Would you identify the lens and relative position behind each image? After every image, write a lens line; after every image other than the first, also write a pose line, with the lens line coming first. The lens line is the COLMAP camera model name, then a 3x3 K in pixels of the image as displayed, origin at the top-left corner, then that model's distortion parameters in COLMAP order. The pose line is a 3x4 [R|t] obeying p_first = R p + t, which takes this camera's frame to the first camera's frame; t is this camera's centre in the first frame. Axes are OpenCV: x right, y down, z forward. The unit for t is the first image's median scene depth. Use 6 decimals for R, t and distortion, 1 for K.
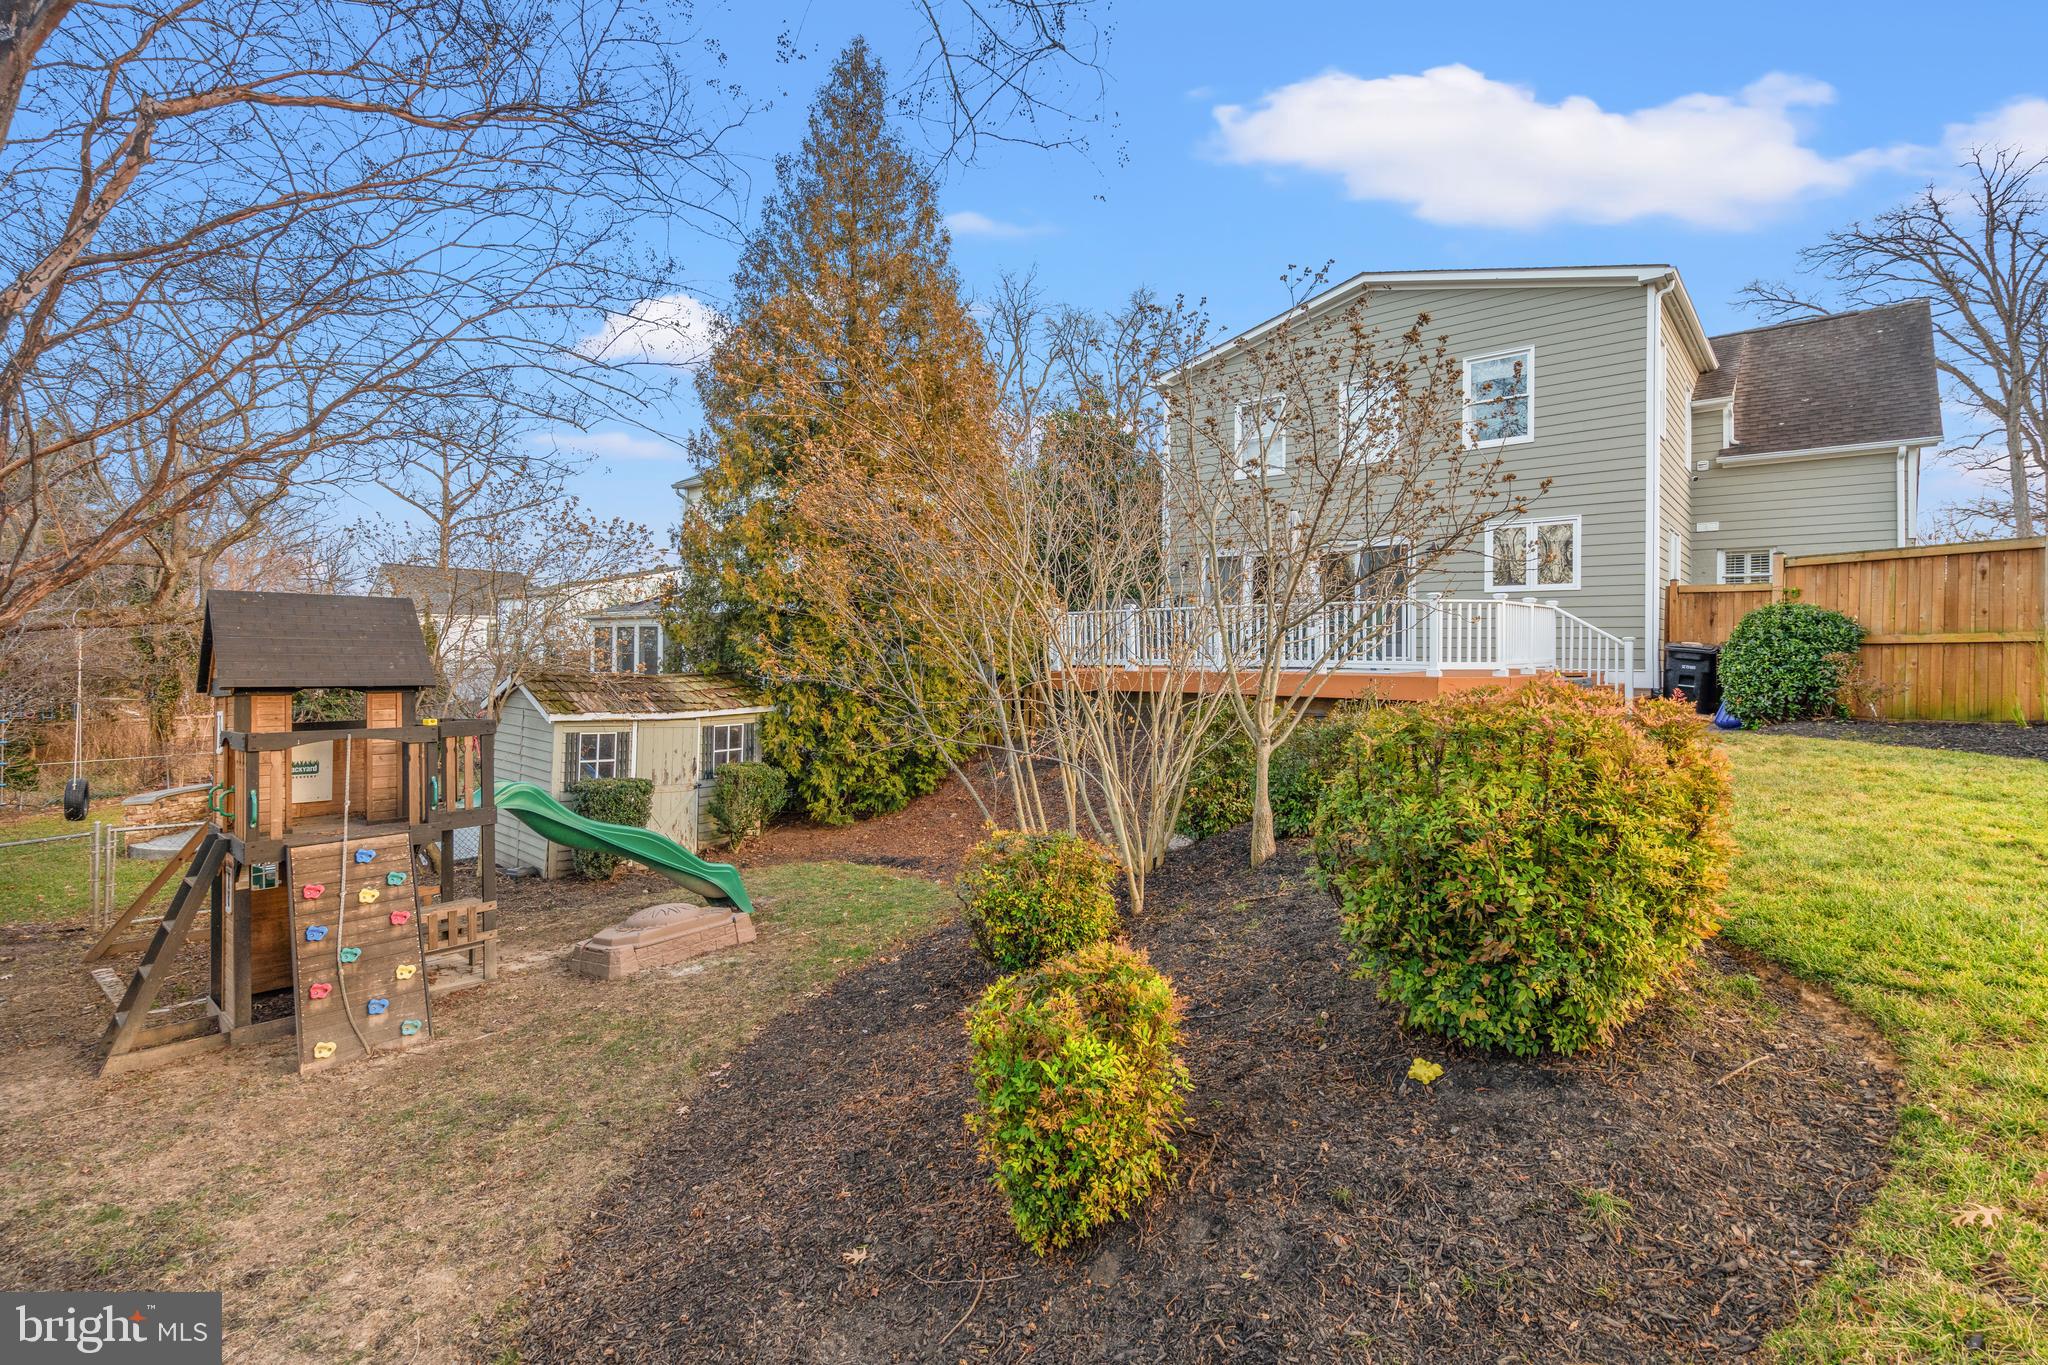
lens RADIAL K [[932.2, 0, 996.1], [0, 932.2, 641.4], [0, 0, 1]] dist [-0.012507, 0.001738]
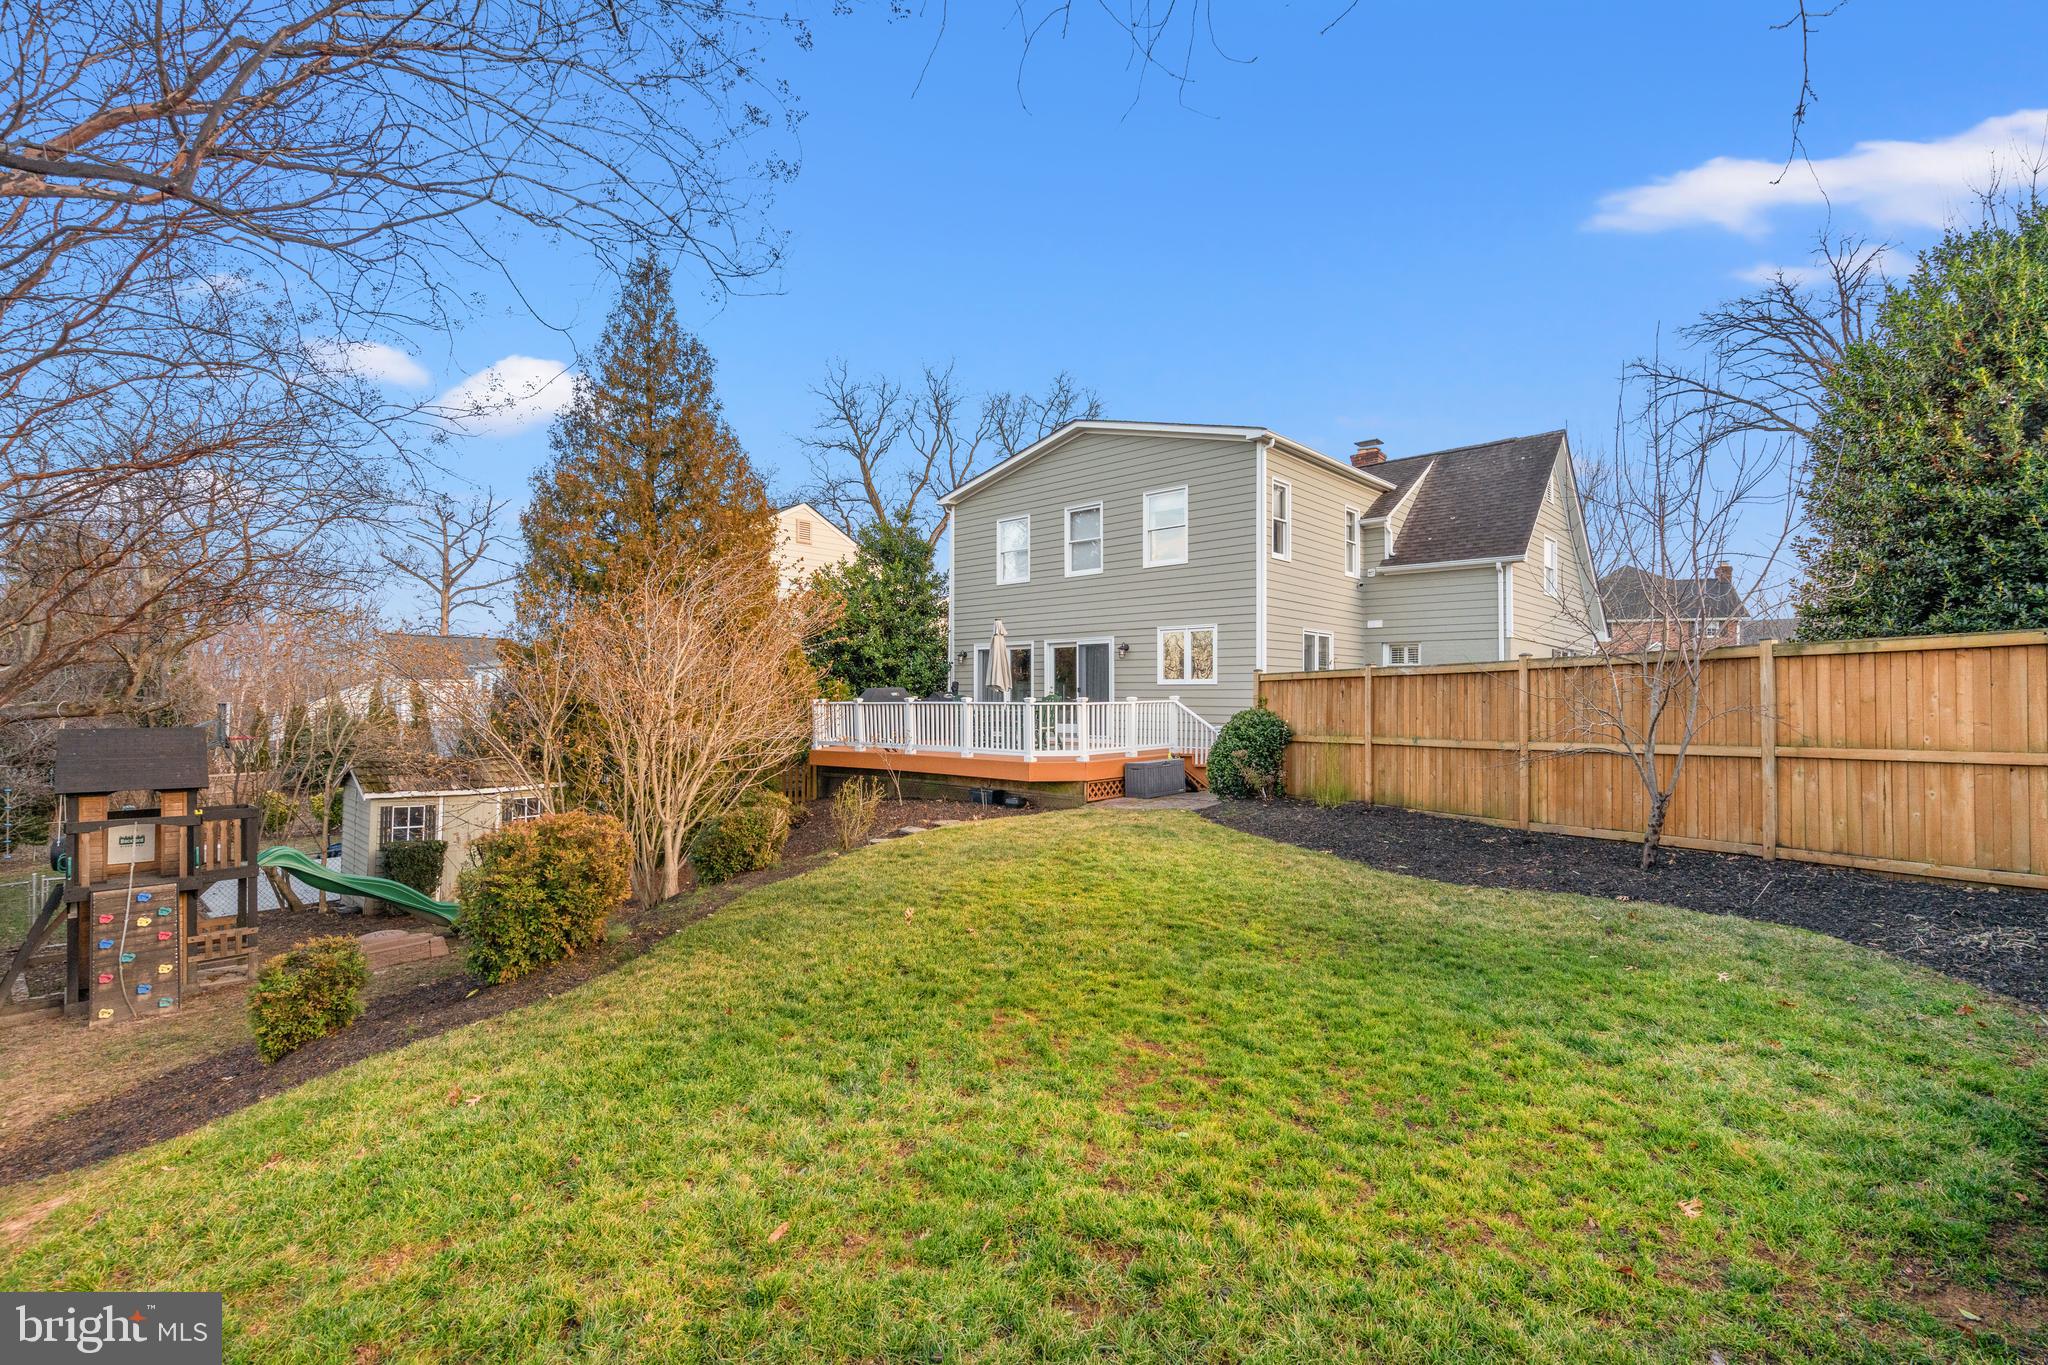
lens RADIAL K [[932.2, 0, 1018.0], [0, 932.2, 684.9], [0, 0, 1]] dist [-0.012507, 0.001738]
pose [[0.999551, -0.007571, -0.028991, 0.421212], [0.007585, 0.999971, 0.000384, -0.060528], [0.028987, -0.000604, 0.999580, -0.266175]]
